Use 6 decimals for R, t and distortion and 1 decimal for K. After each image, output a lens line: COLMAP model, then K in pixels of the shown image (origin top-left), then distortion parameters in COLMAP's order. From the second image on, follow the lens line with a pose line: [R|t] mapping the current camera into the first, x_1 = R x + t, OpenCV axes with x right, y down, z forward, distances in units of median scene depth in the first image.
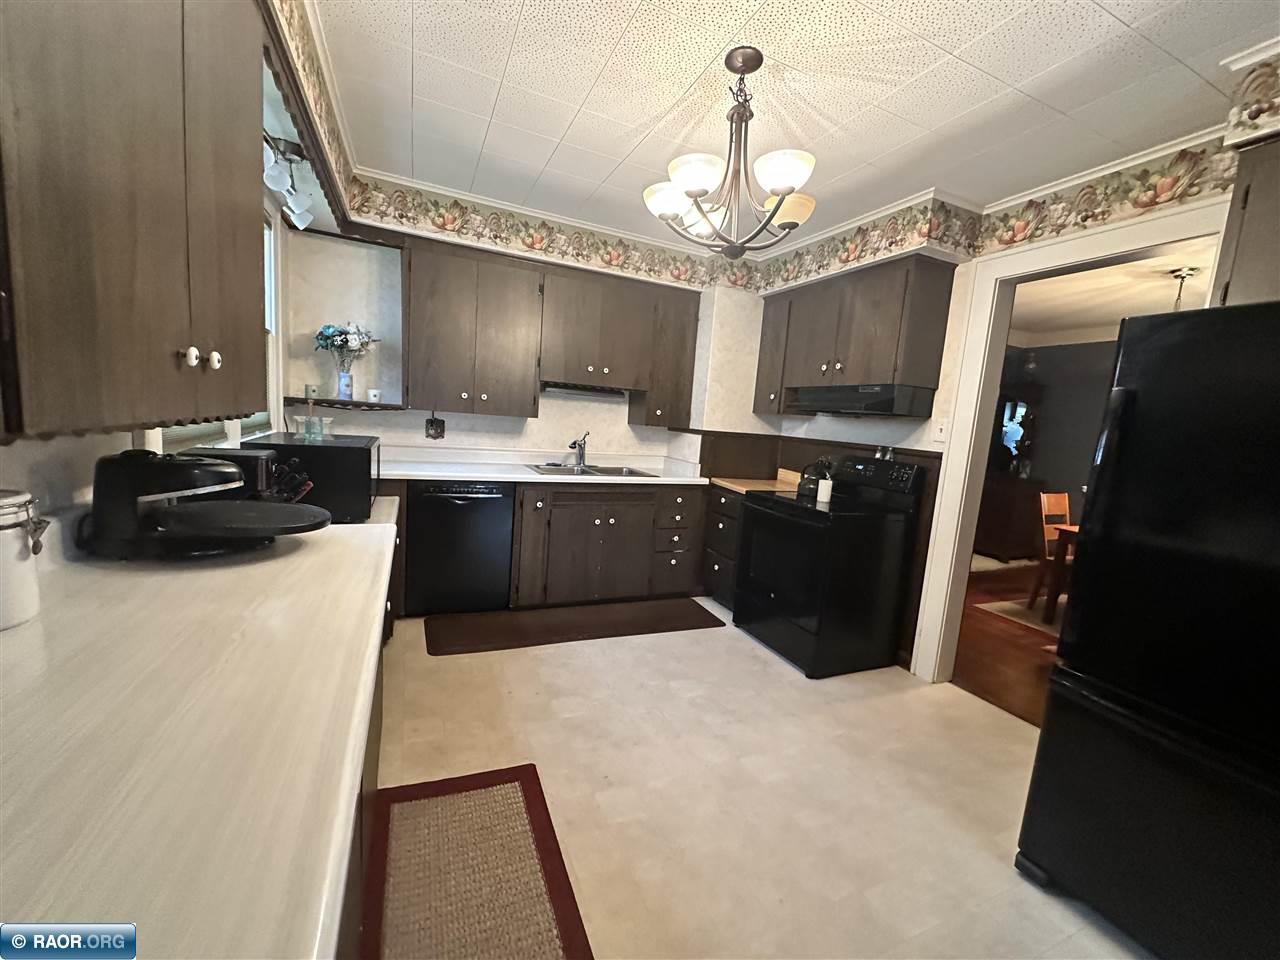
lens RADIAL K [[508.2, 0, 640.4], [0, 508.2, 482.2], [0, 0, 1]] dist [-0.001360, -0.000196]
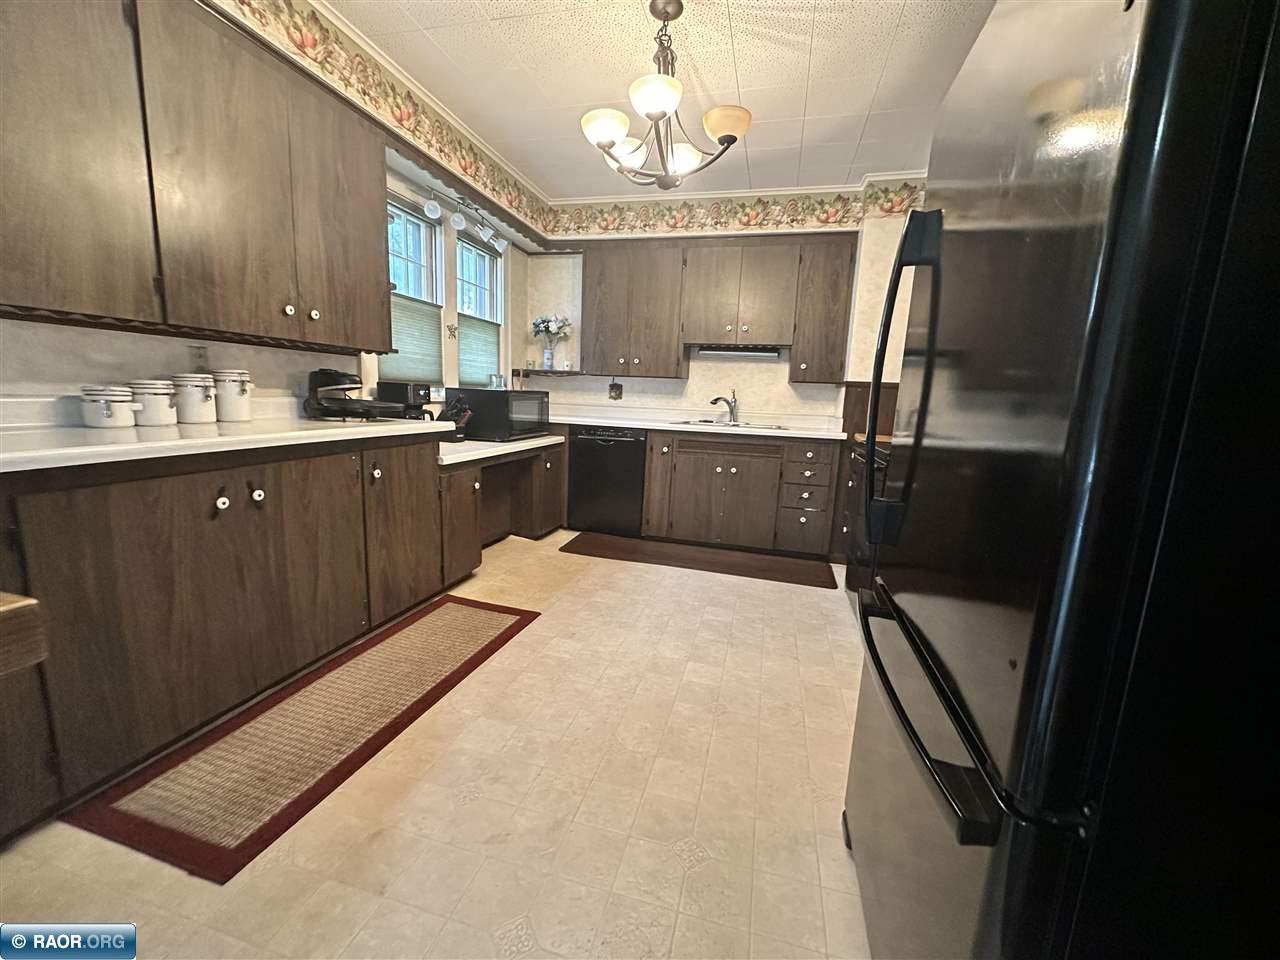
lens RADIAL K [[508.2, 0, 640.4], [0, 508.2, 482.2], [0, 0, 1]] dist [-0.001360, -0.000196]
pose [[0.787293, 0.063628, -0.613287, 0.456538], [-0.057948, 0.997894, 0.029141, 0.083965], [0.613850, 0.012597, 0.789322, 0.047577]]
